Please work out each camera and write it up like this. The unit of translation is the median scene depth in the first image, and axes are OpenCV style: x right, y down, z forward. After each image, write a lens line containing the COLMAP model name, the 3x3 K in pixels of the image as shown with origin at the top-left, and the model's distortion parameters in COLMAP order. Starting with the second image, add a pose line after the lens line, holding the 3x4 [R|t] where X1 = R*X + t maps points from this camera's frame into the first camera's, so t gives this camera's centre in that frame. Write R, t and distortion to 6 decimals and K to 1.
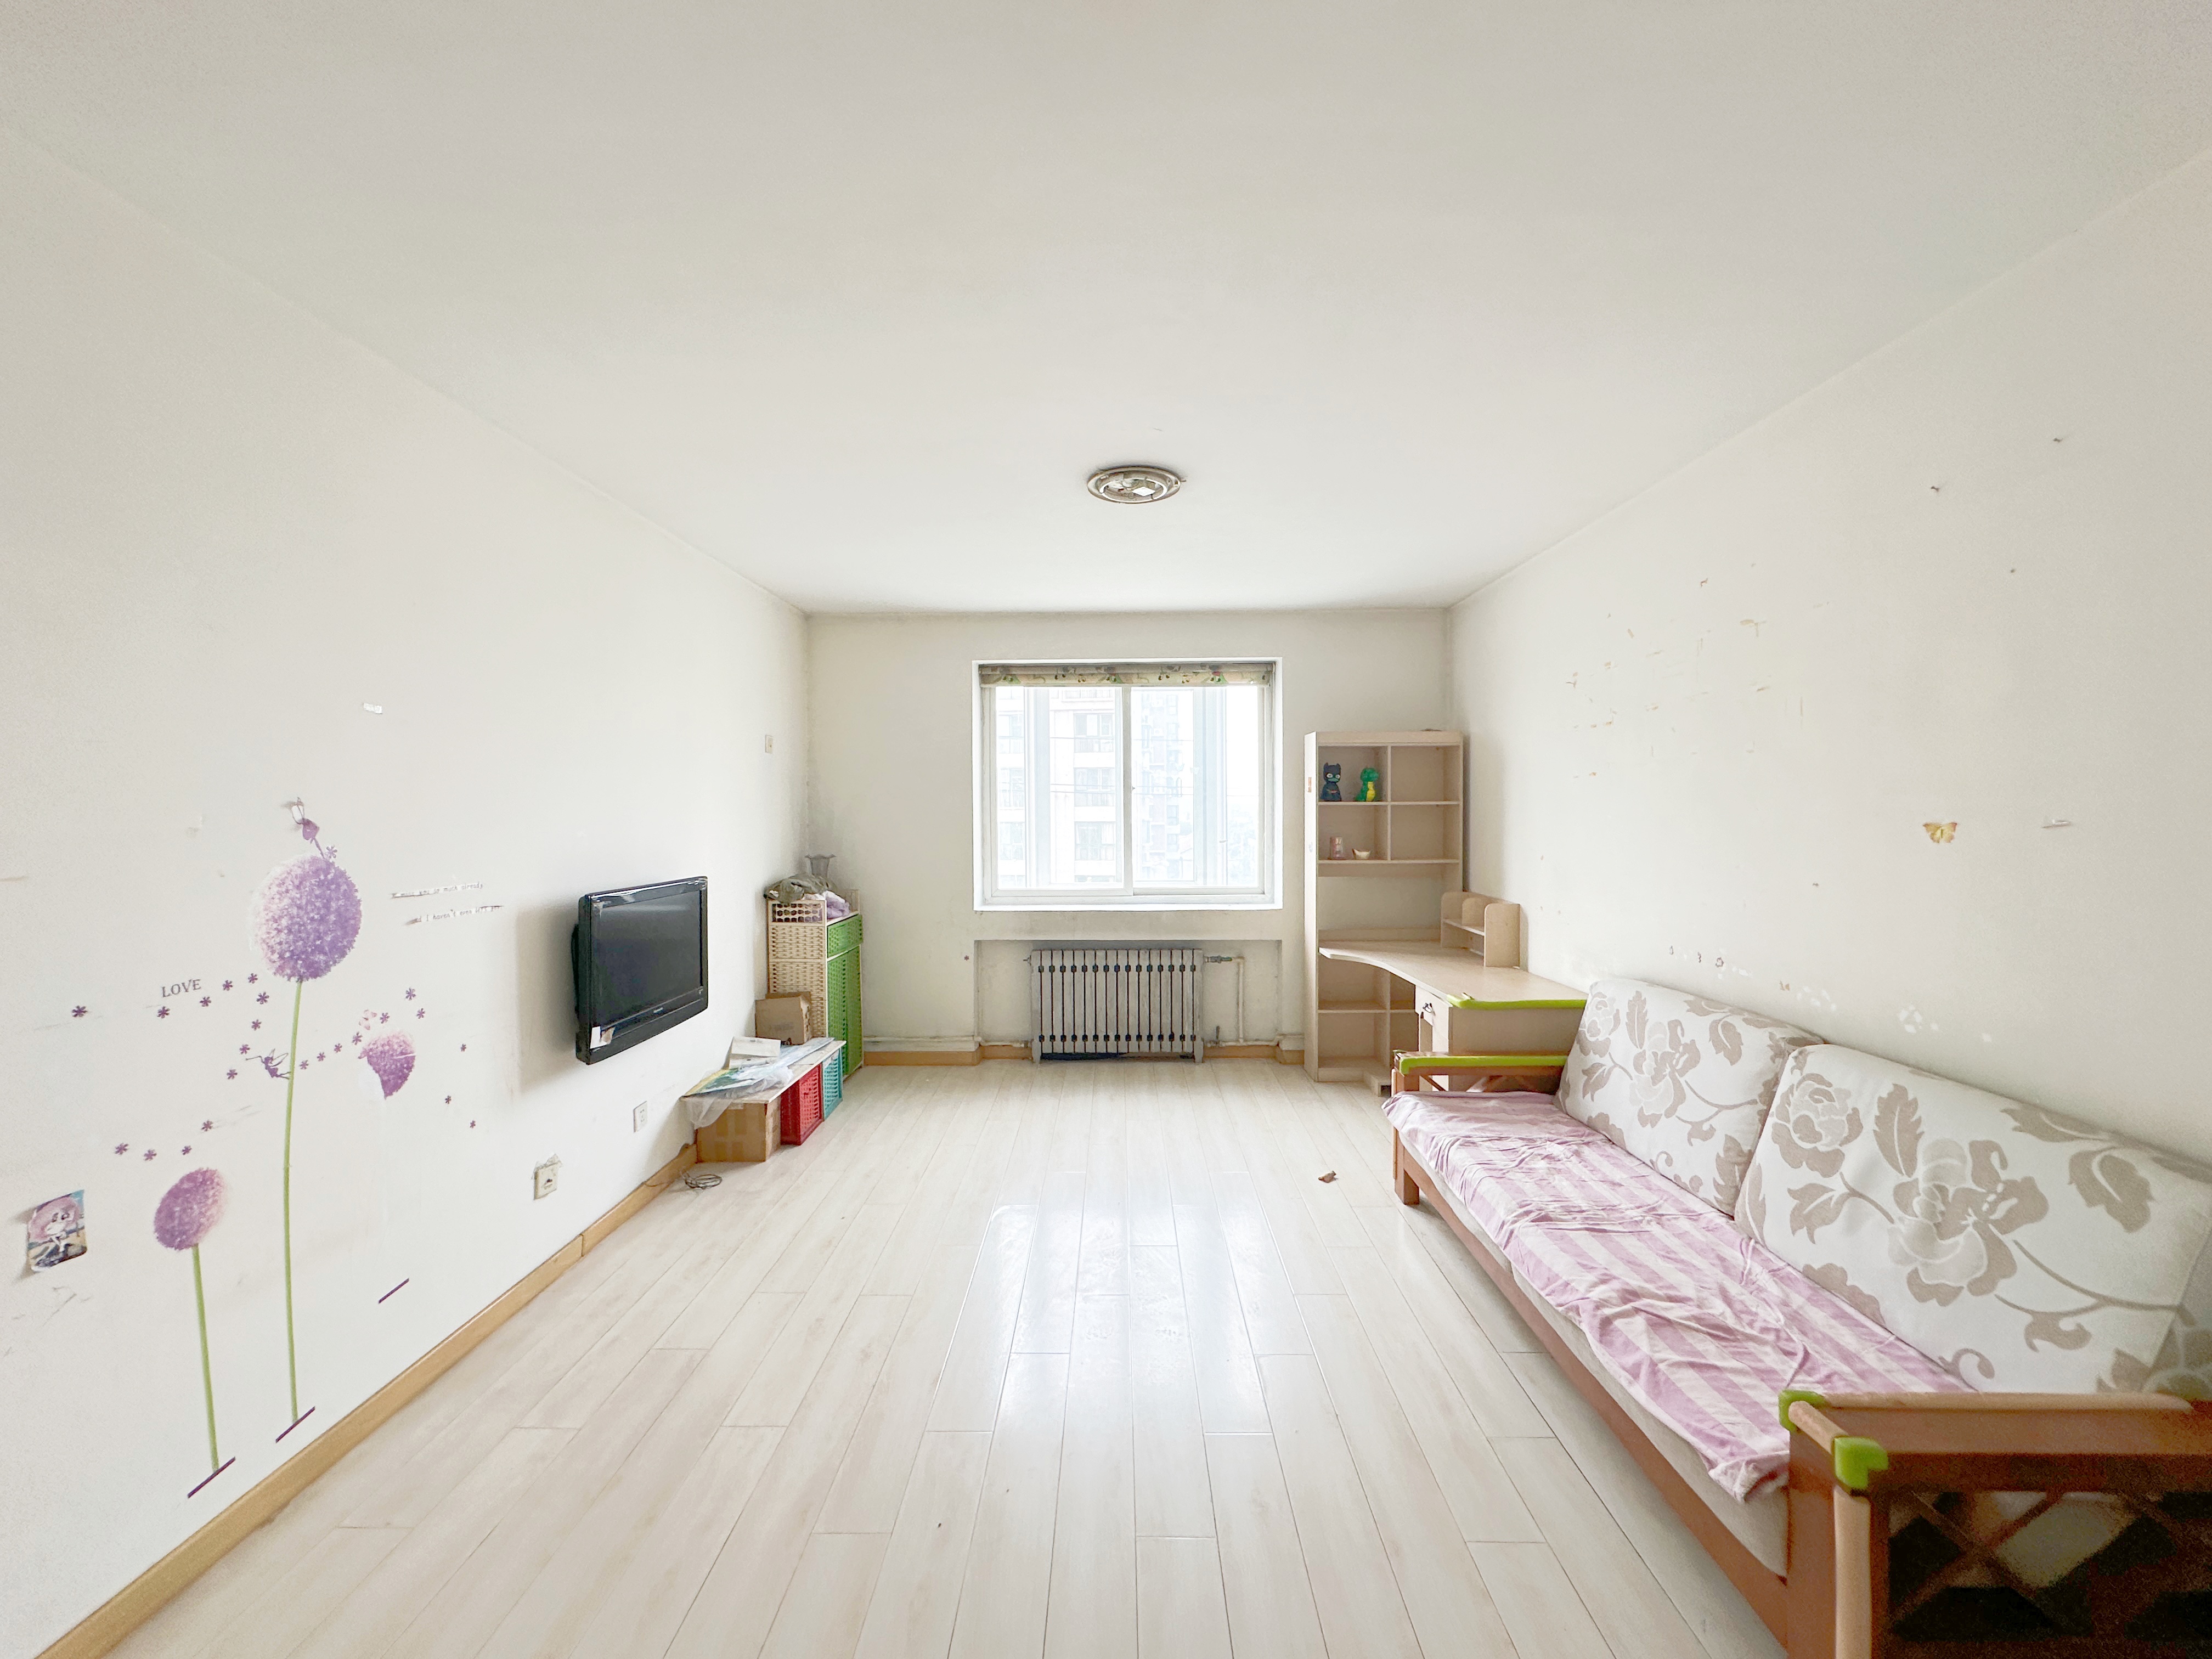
lens RADIAL K [[893.0, 0, 1108.8], [0, 893.0, 820.9], [0, 0, 1]] dist [-0.002245, -0.000202]
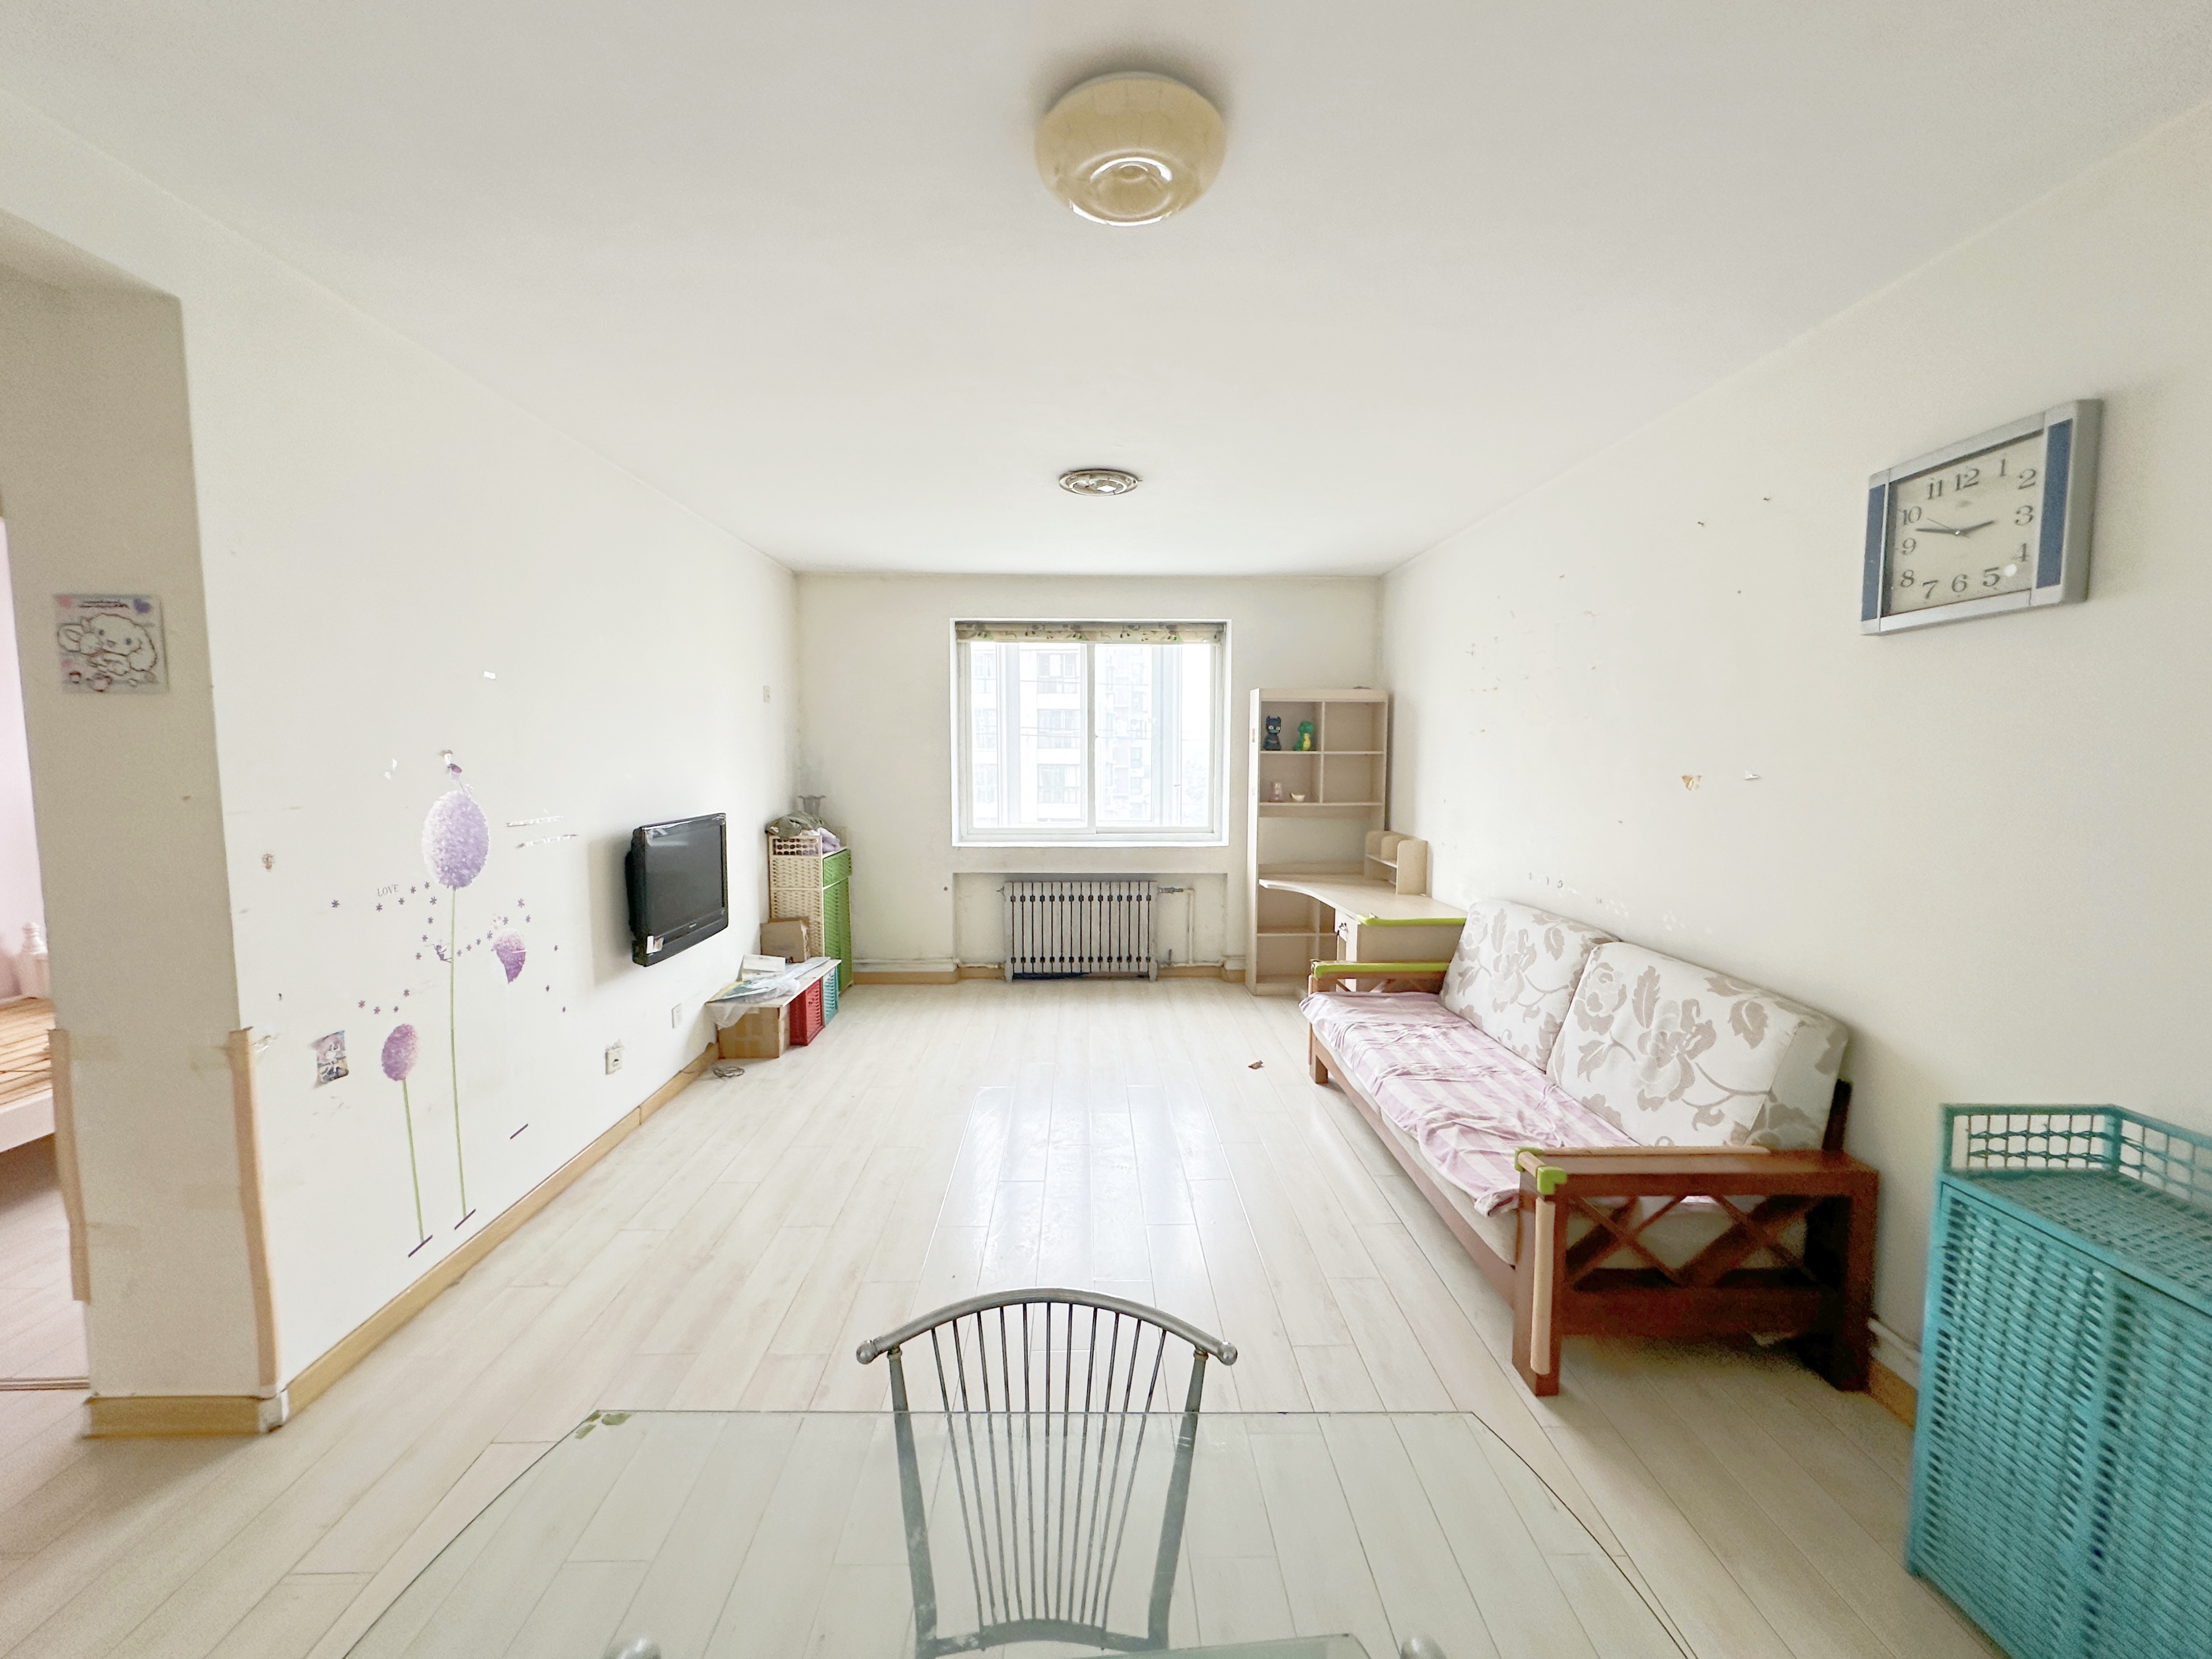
lens RADIAL K [[1009.2, 0, 1099.8], [0, 1009.2, 833.3], [0, 0, 1]] dist [0.002208, 0.000204]
pose [[0.999521, 0.004640, 0.030607, -0.008963], [-0.006831, 0.997389, 0.071889, -0.010398], [-0.030194, -0.072064, 0.996943, -0.370653]]
